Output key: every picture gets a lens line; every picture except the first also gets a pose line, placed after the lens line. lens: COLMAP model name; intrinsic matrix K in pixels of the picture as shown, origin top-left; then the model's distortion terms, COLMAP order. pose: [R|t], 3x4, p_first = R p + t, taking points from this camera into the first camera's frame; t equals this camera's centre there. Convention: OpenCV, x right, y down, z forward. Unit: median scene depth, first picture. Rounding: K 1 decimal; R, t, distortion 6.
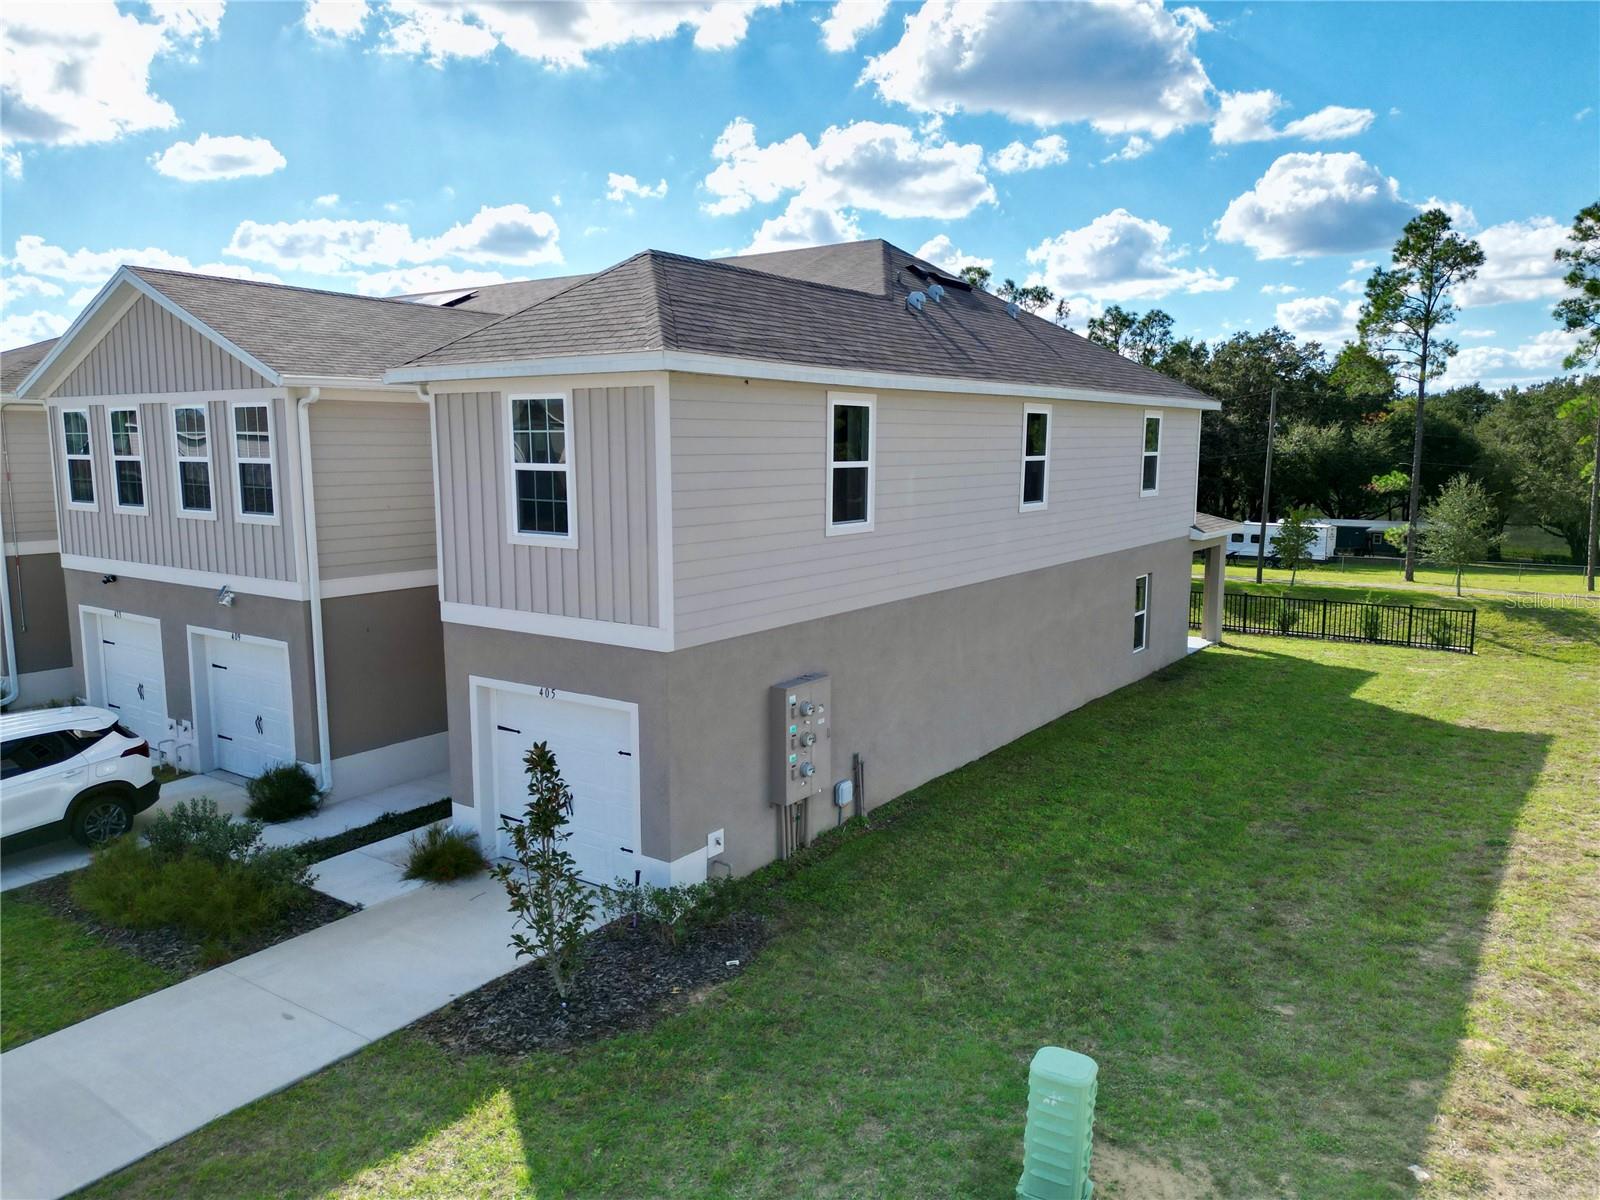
lens RADIAL K [[1125.3, 0, 800.0], [0, 1125.3, 600.0], [0, 0, 1]] dist [0.015445, 0.001270]
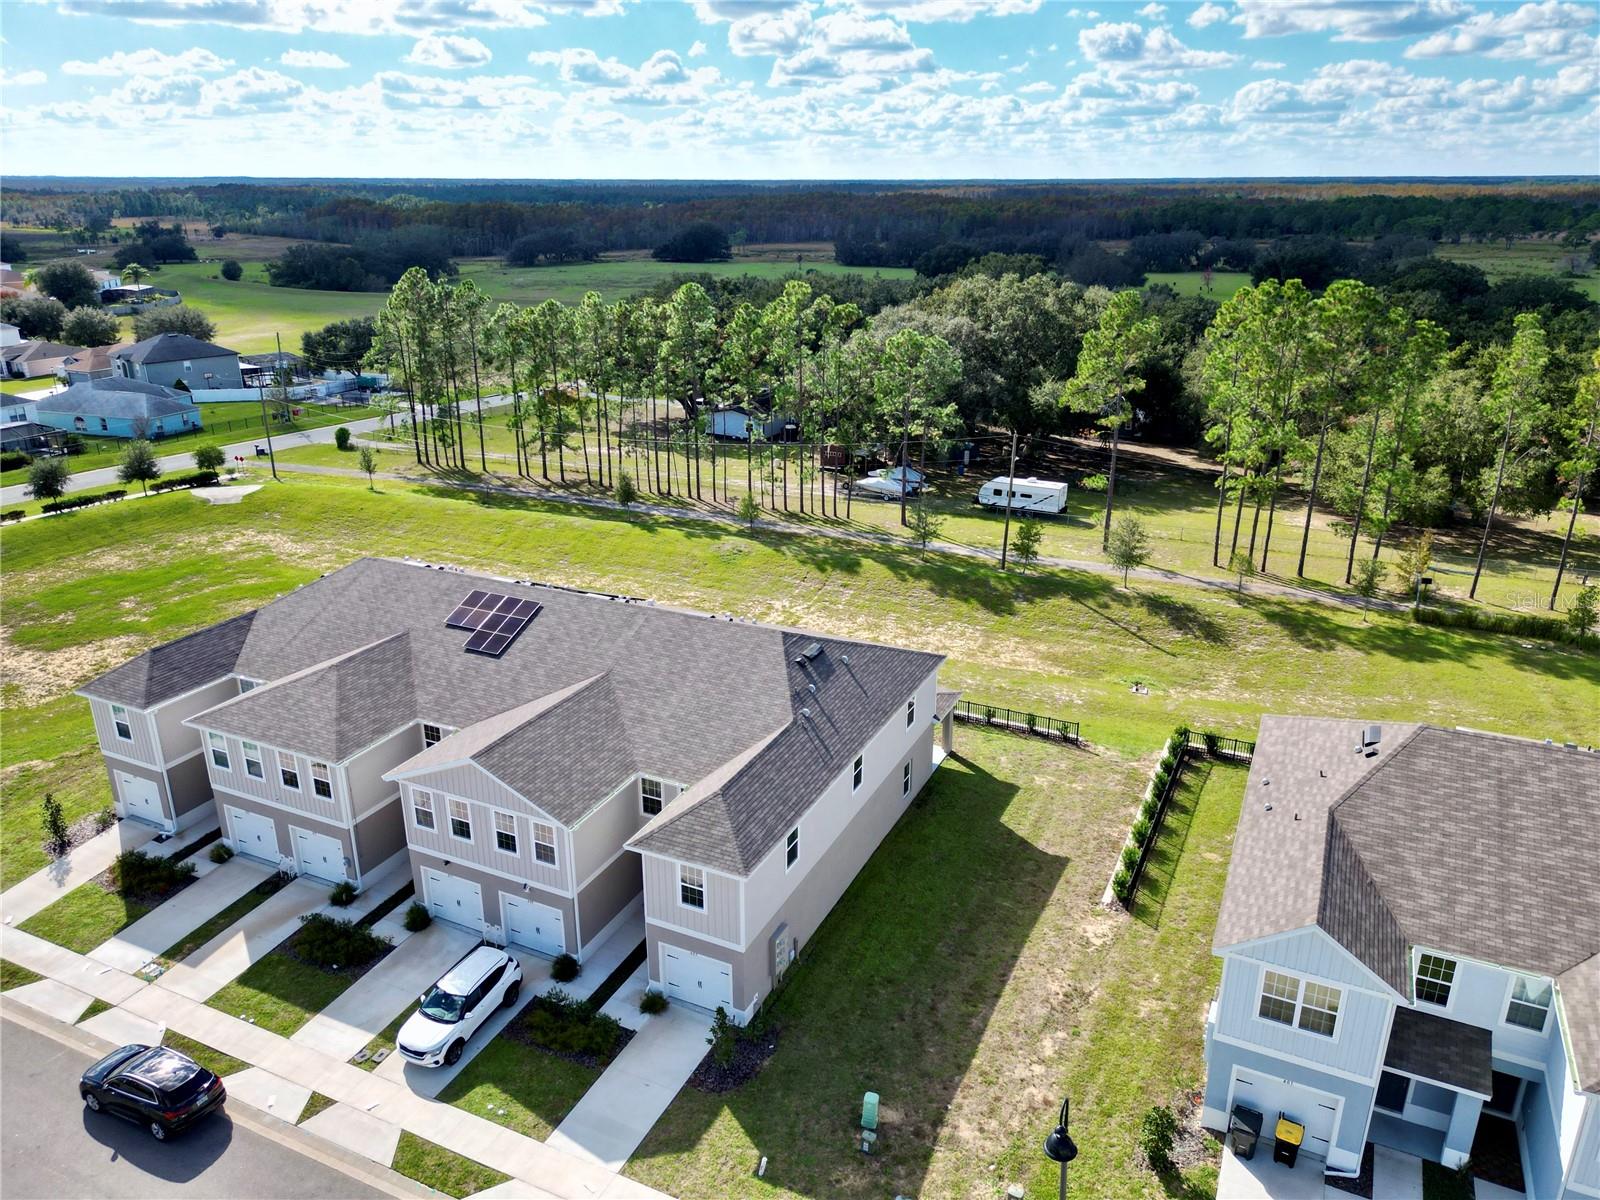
lens RADIAL K [[1136.5, 0, 800.0], [0, 1136.5, 600.0], [0, 0, 1]] dist [0.030080, 0.000595]
pose [[0.985360, -0.058212, 0.160241, -0.317472], [0.019573, 0.972312, 0.232865, -1.245212], [-0.169360, -0.226319, 0.959217, -1.379948]]
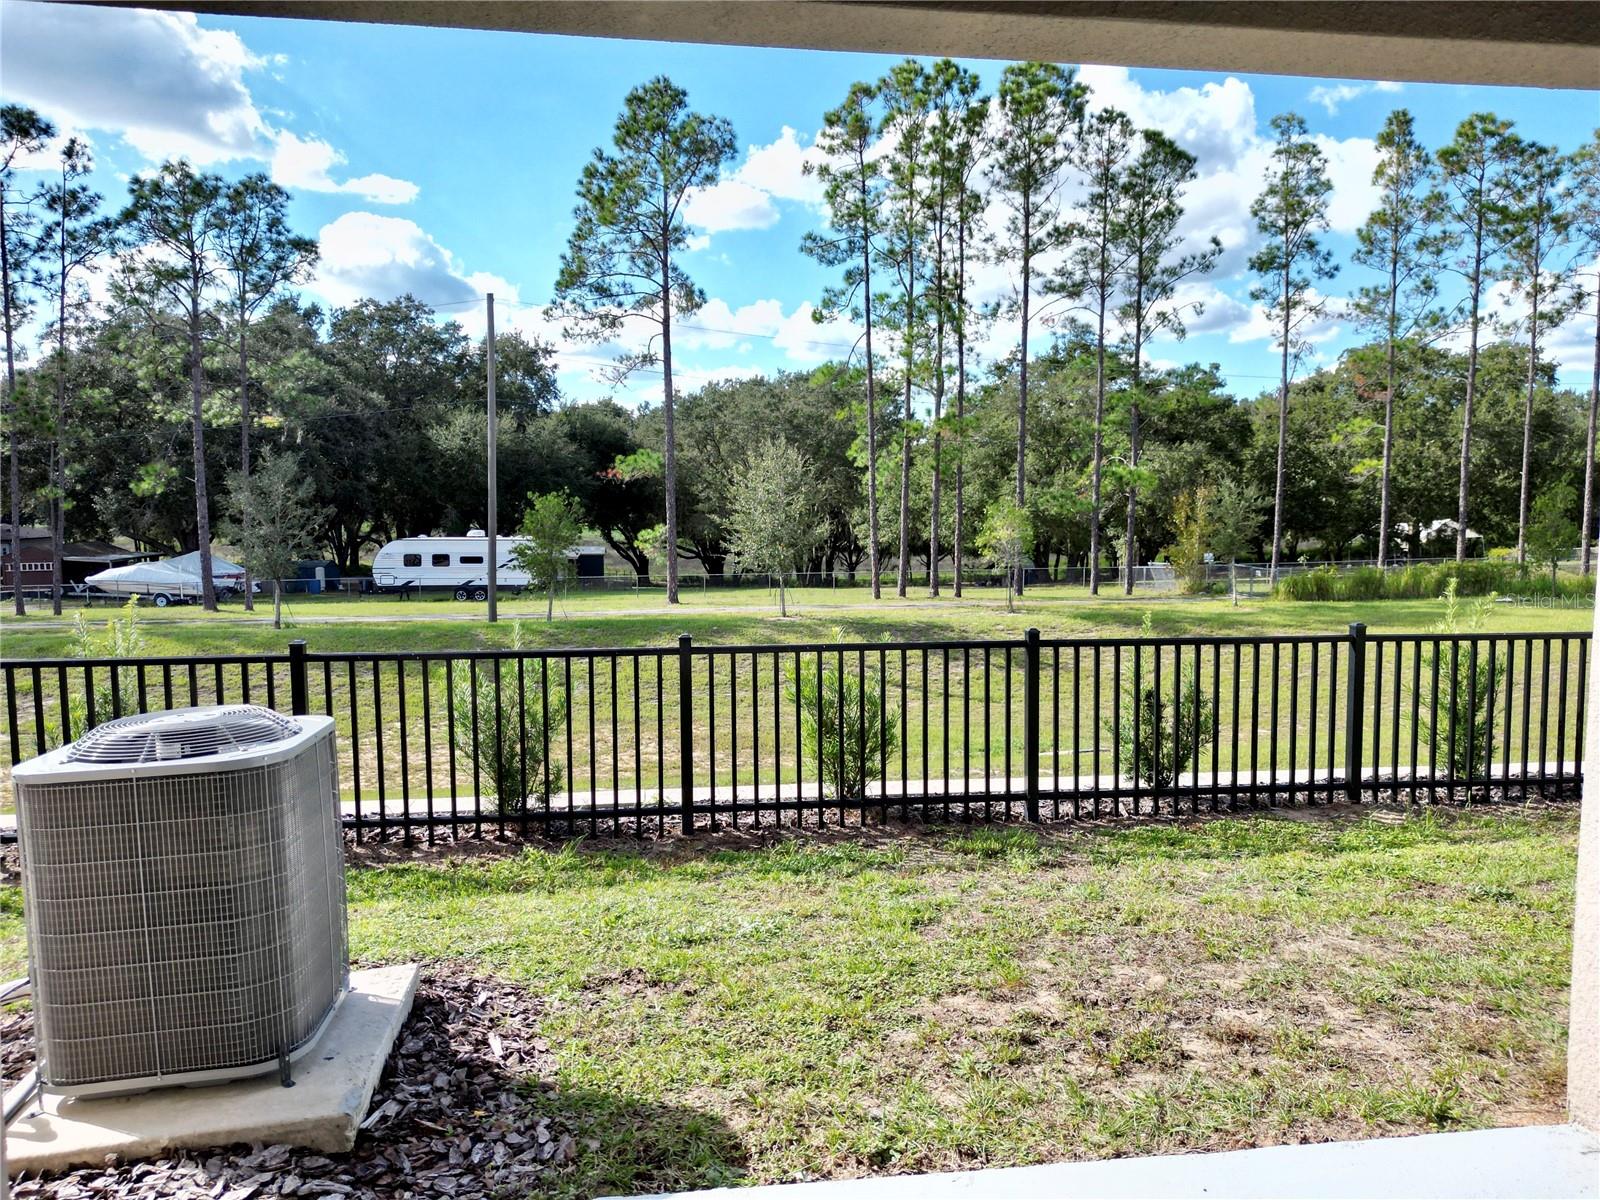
lens RADIAL K [[1160.6, 0, 800.0], [0, 1160.6, 600.0], [0, 0, 1]] dist [0.011176, -0.002294]
pose [[0.730909, -0.063946, 0.679473, 0.429223], [0.093174, 0.995628, -0.006527, -0.037143], [-0.676085, 0.068080, 0.733672, 1.683460]]
